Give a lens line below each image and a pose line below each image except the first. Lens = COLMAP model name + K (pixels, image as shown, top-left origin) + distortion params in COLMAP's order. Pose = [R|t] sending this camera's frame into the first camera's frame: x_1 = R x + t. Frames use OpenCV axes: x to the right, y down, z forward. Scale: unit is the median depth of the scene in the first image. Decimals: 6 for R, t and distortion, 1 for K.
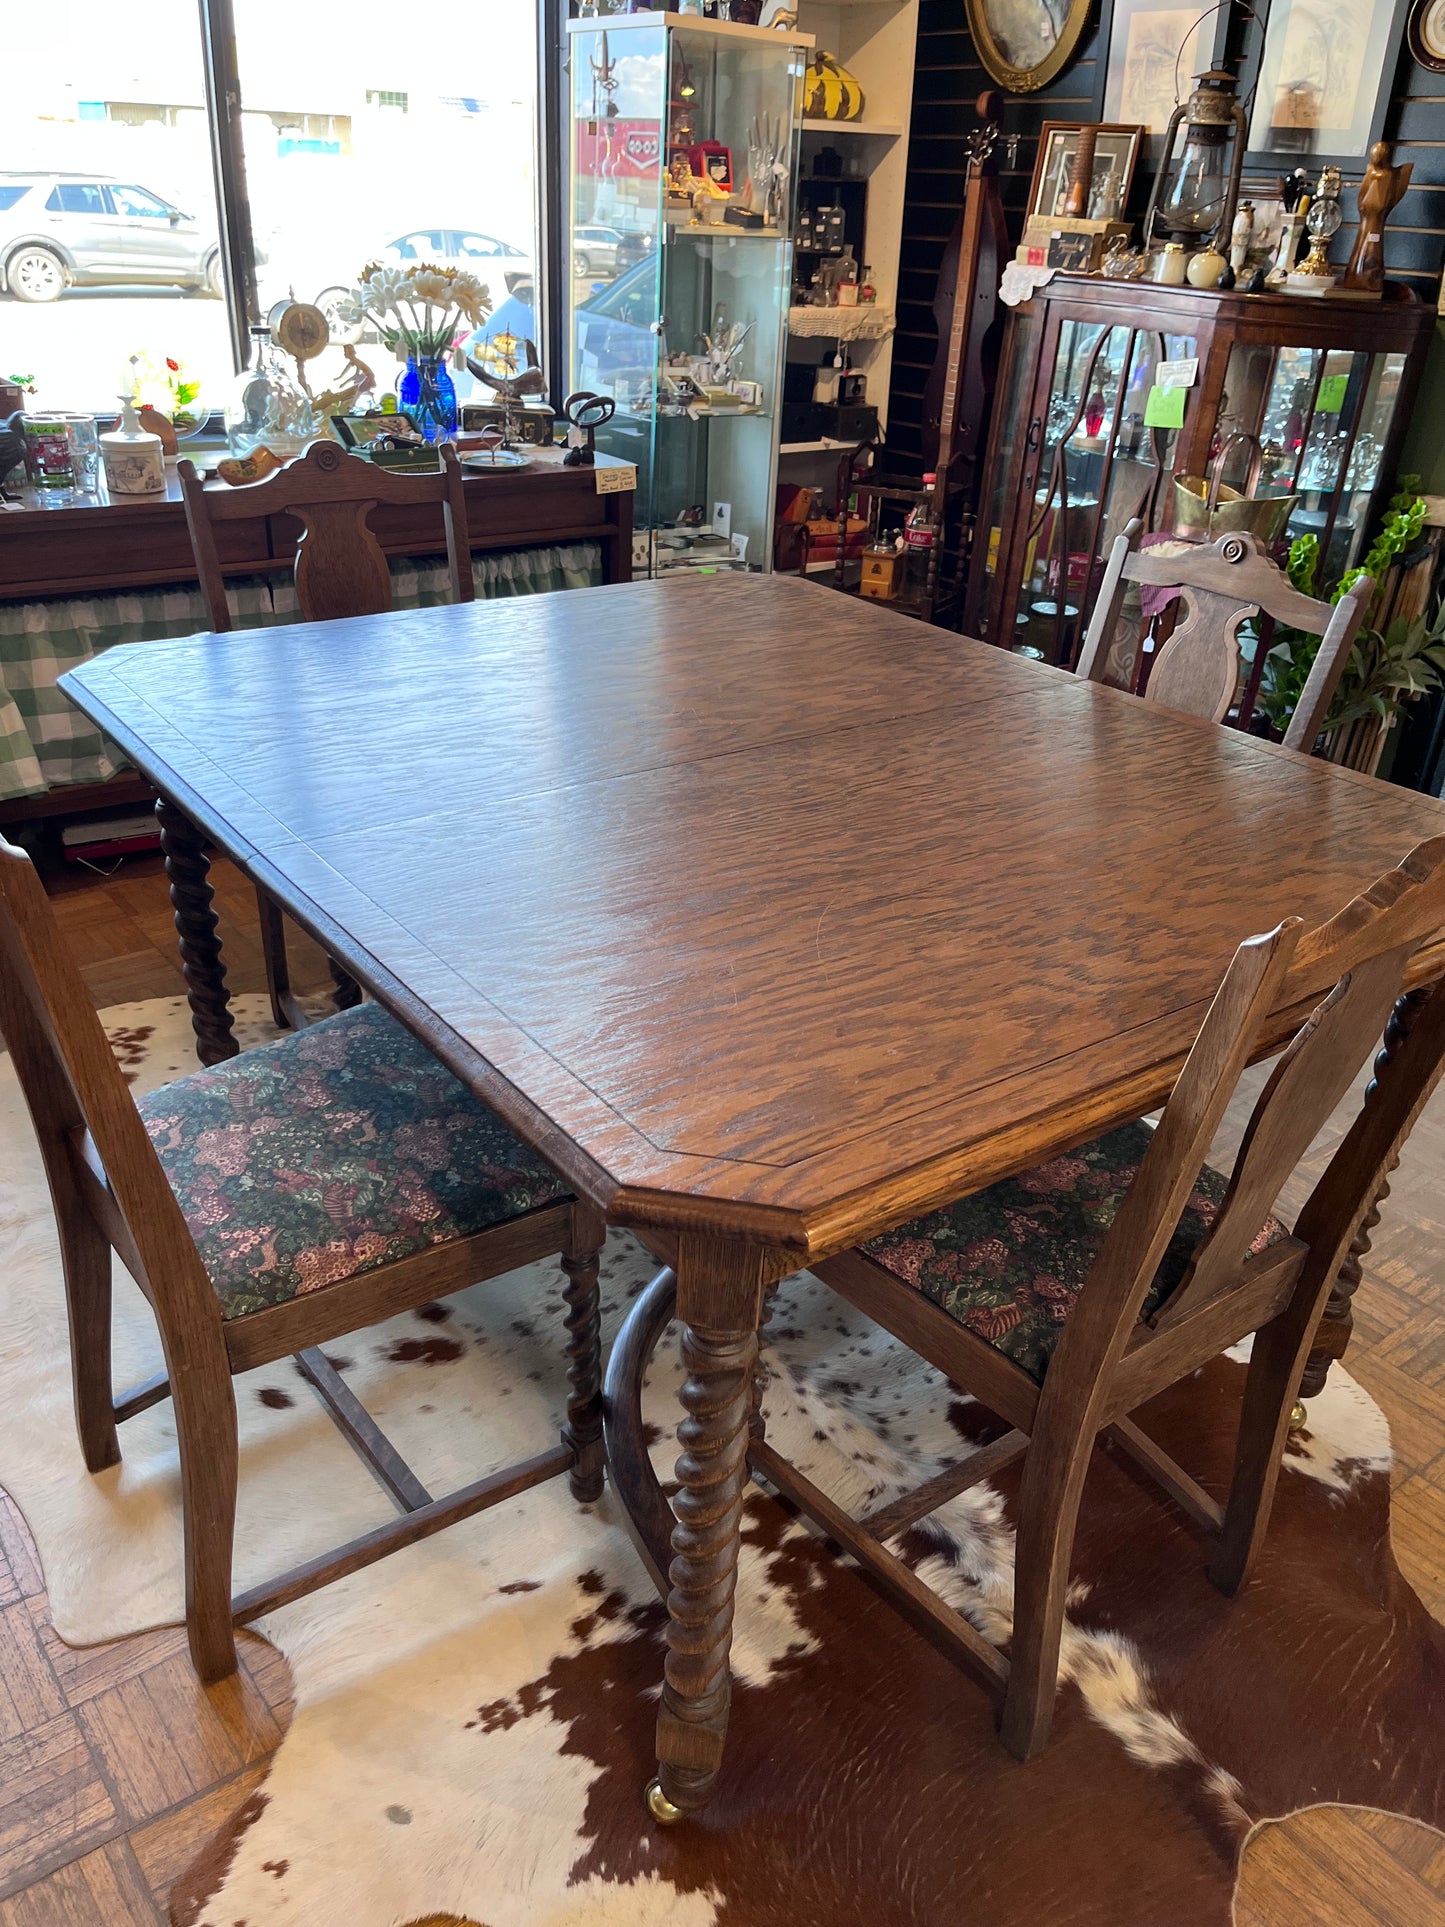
lens RADIAL K [[1468.0, 0, 718.5], [0, 1468.0, 947.9], [0, 0, 1]] dist [0.072693, -0.115193]
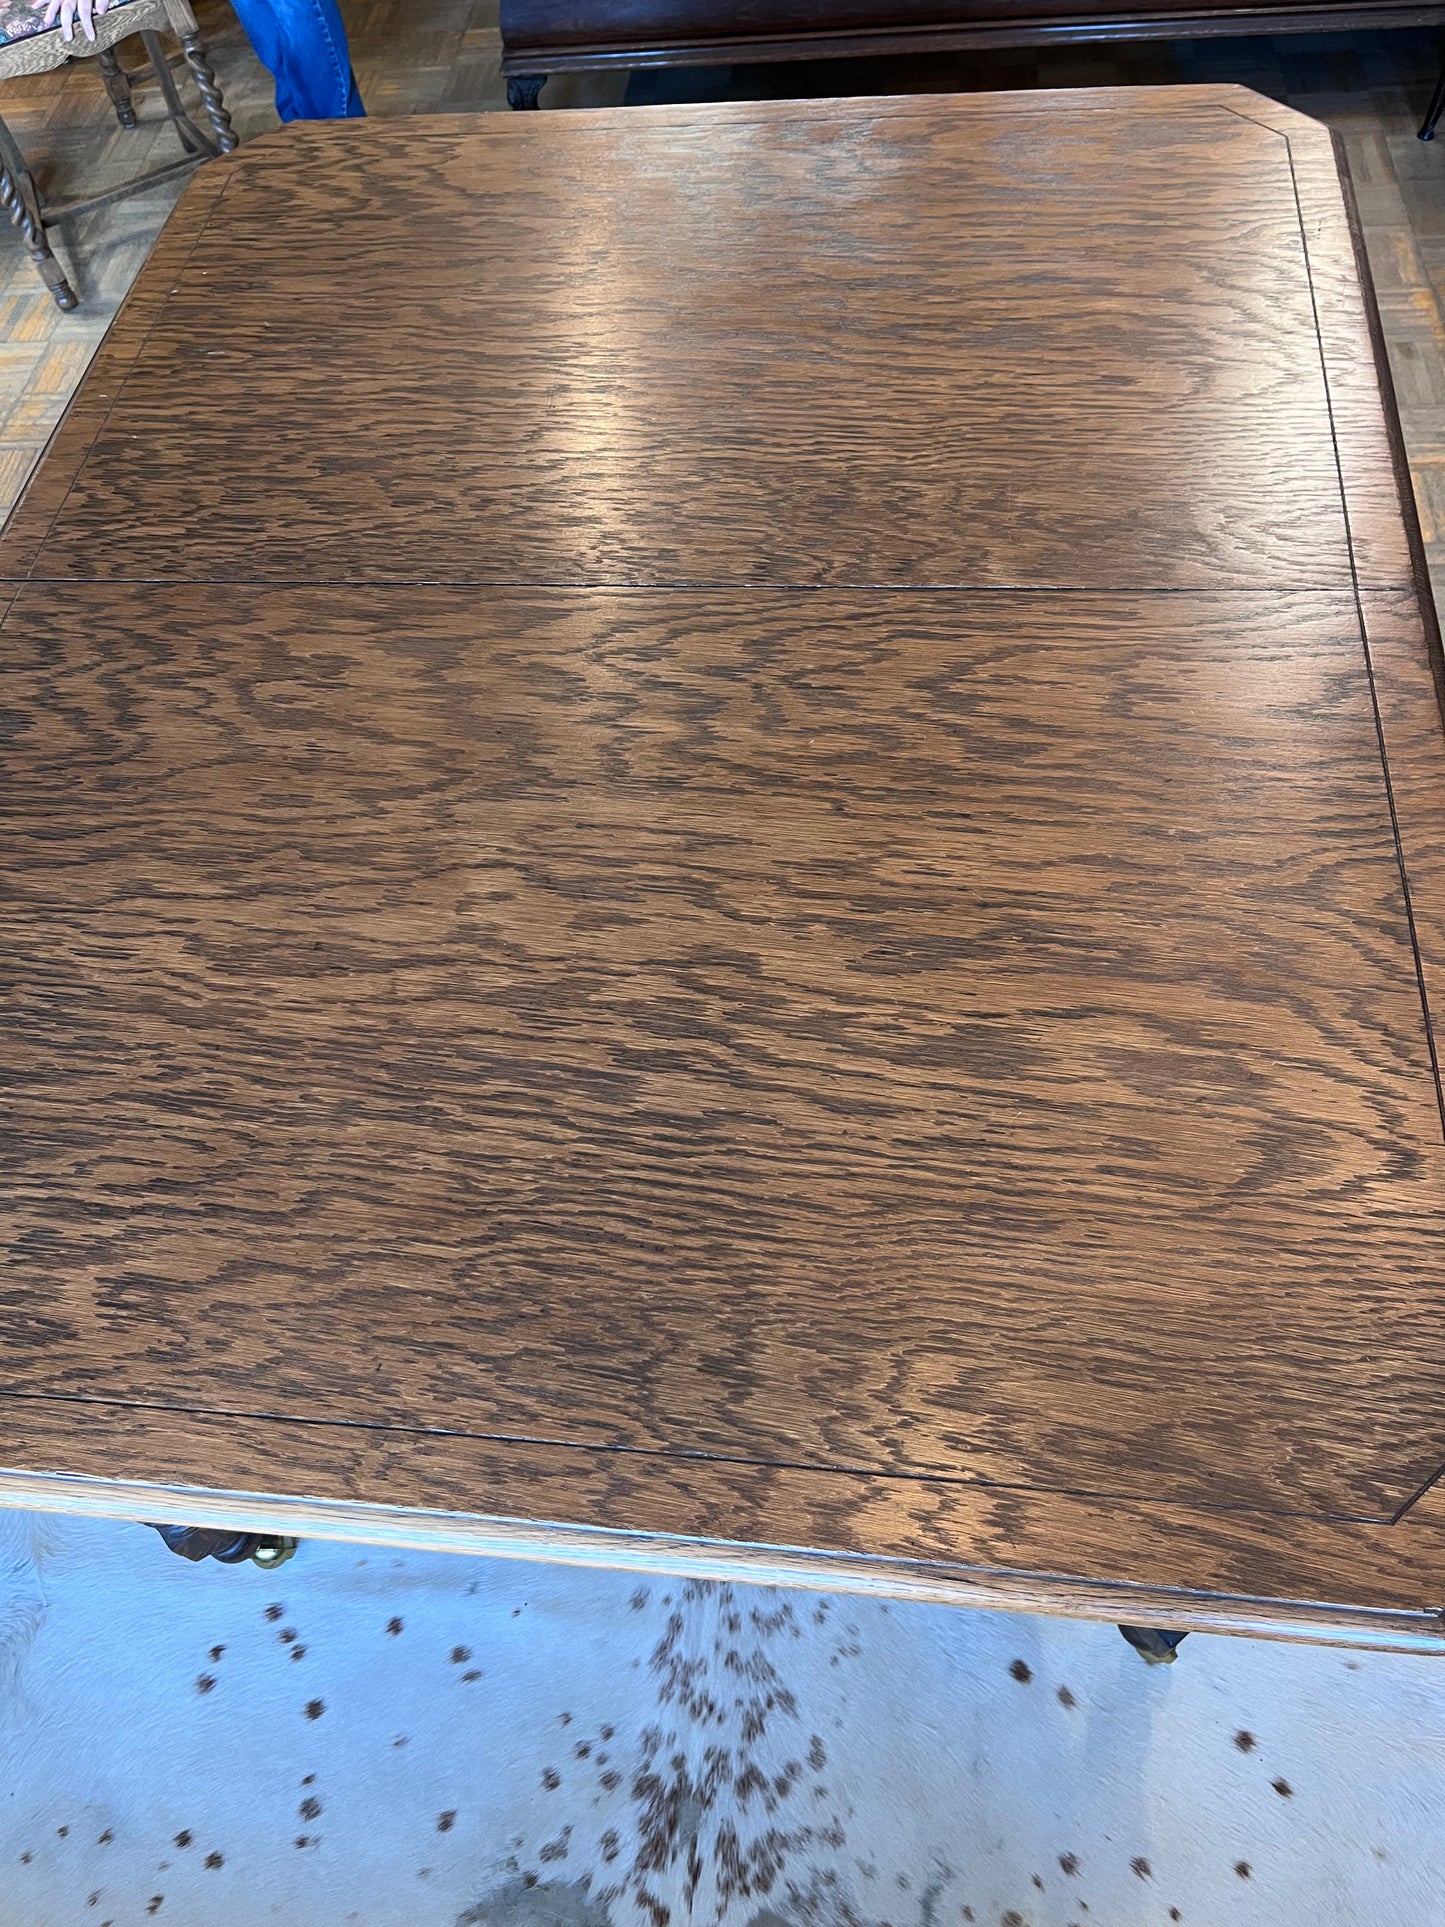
lens RADIAL K [[1468.0, 0, 718.5], [0, 1468.0, 947.9], [0, 0, 1]] dist [0.072693, -0.115193]
pose [[-0.737714, -0.551864, 0.388876, -0.384023], [0.366825, 0.155906, 0.917133, -0.772203], [-0.566761, 0.819231, 0.087423, 1.127095]]
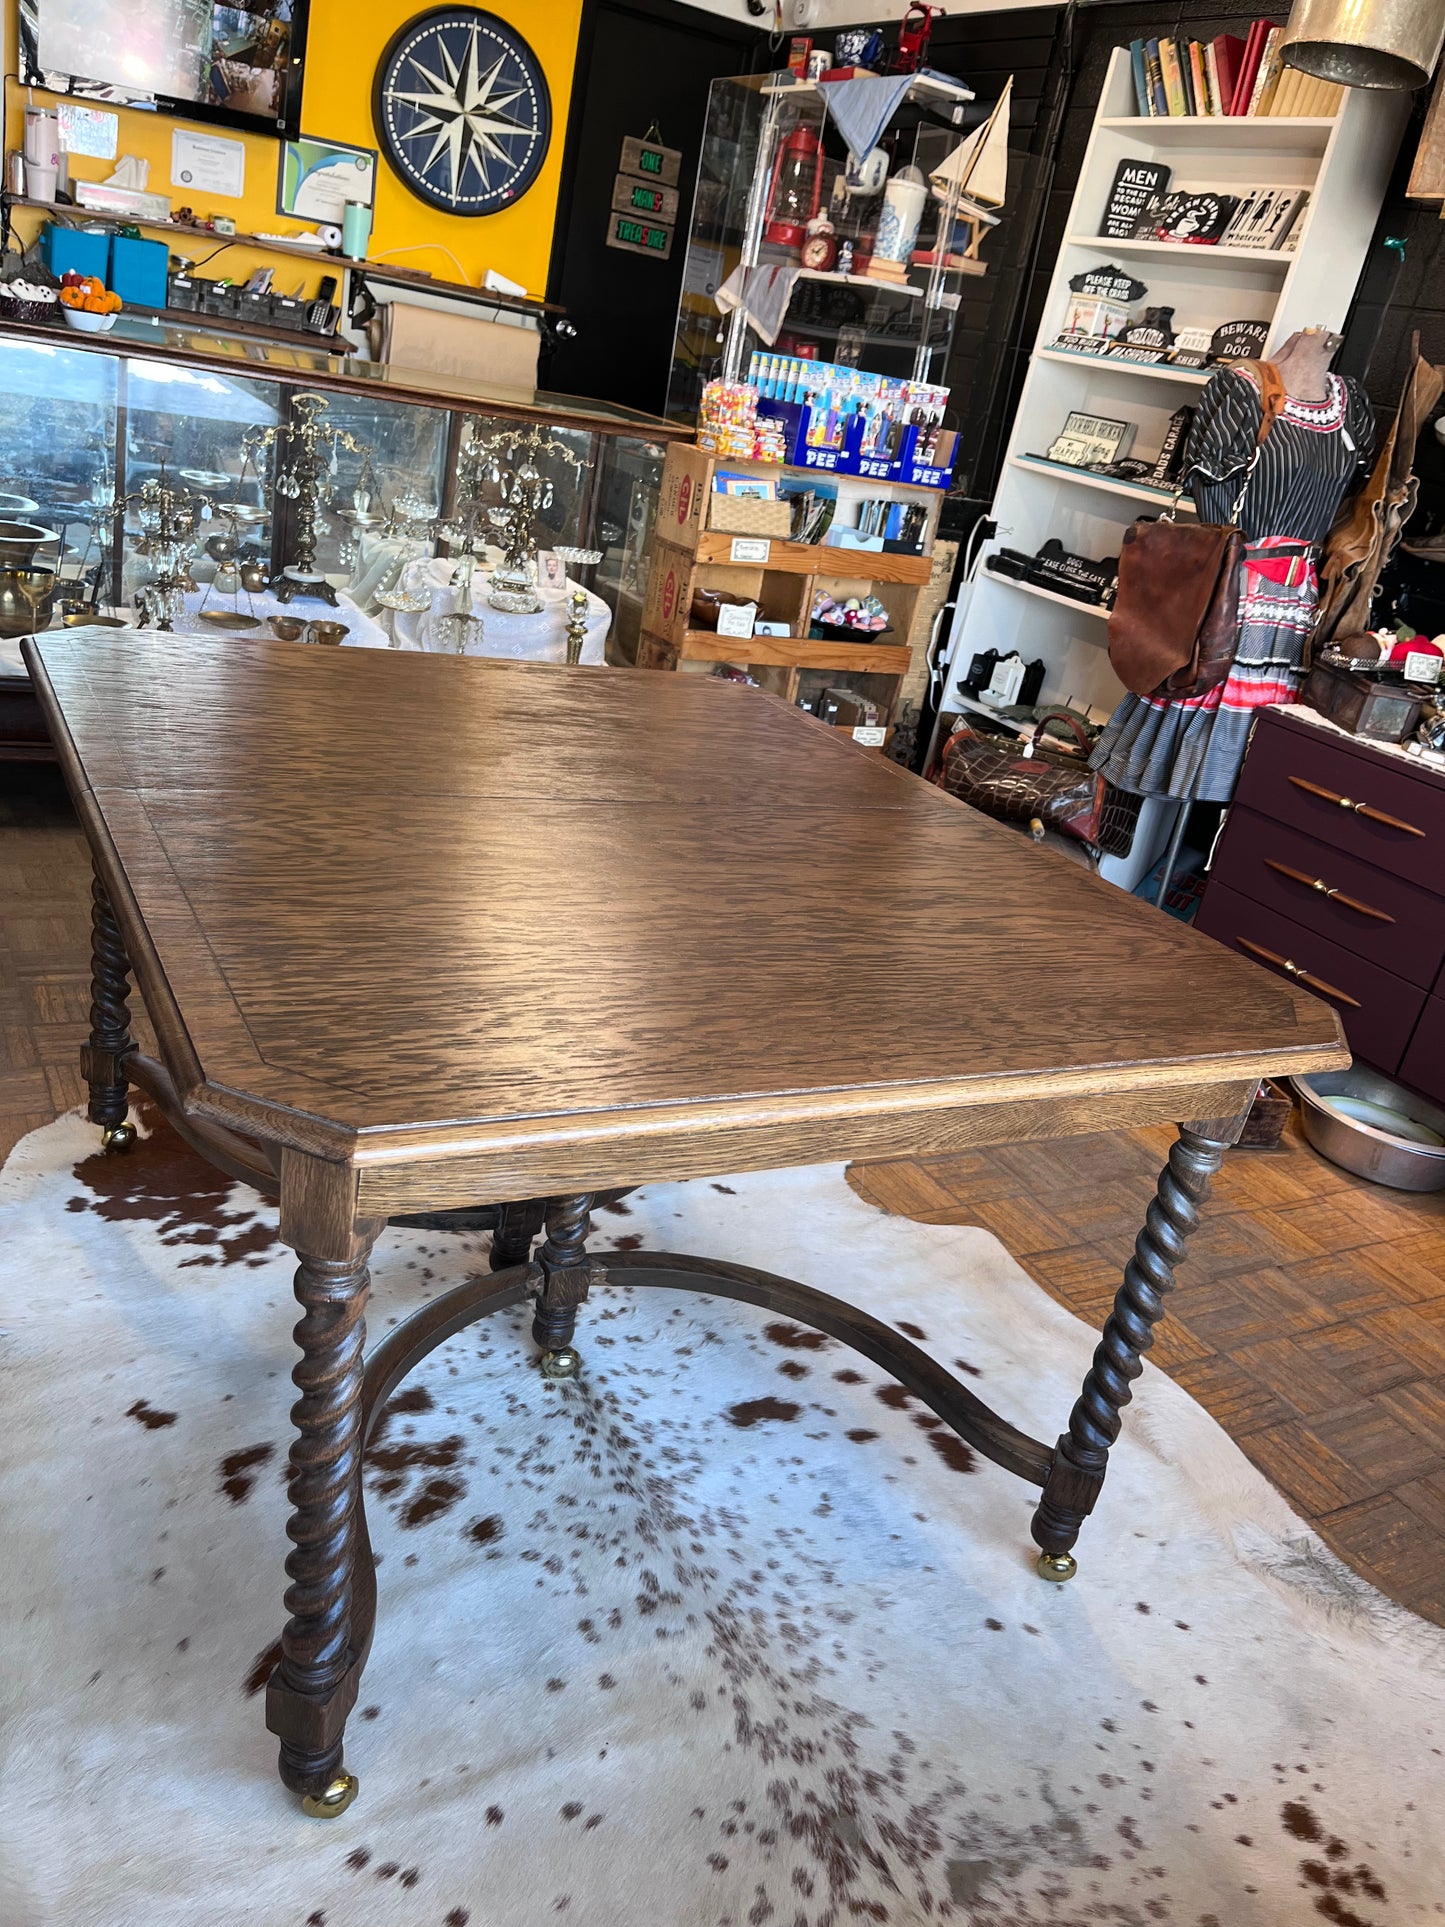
lens RADIAL K [[1451.2, 0, 725.7], [0, 1451.2, 966.5], [0, 0, 1]] dist [0.055599, -0.083736]
pose [[-0.964356, -0.261254, 0.041997, -0.139802], [-0.136971, 0.628655, 0.765527, -0.916227], [-0.226399, 0.732488, -0.642032, 1.840063]]
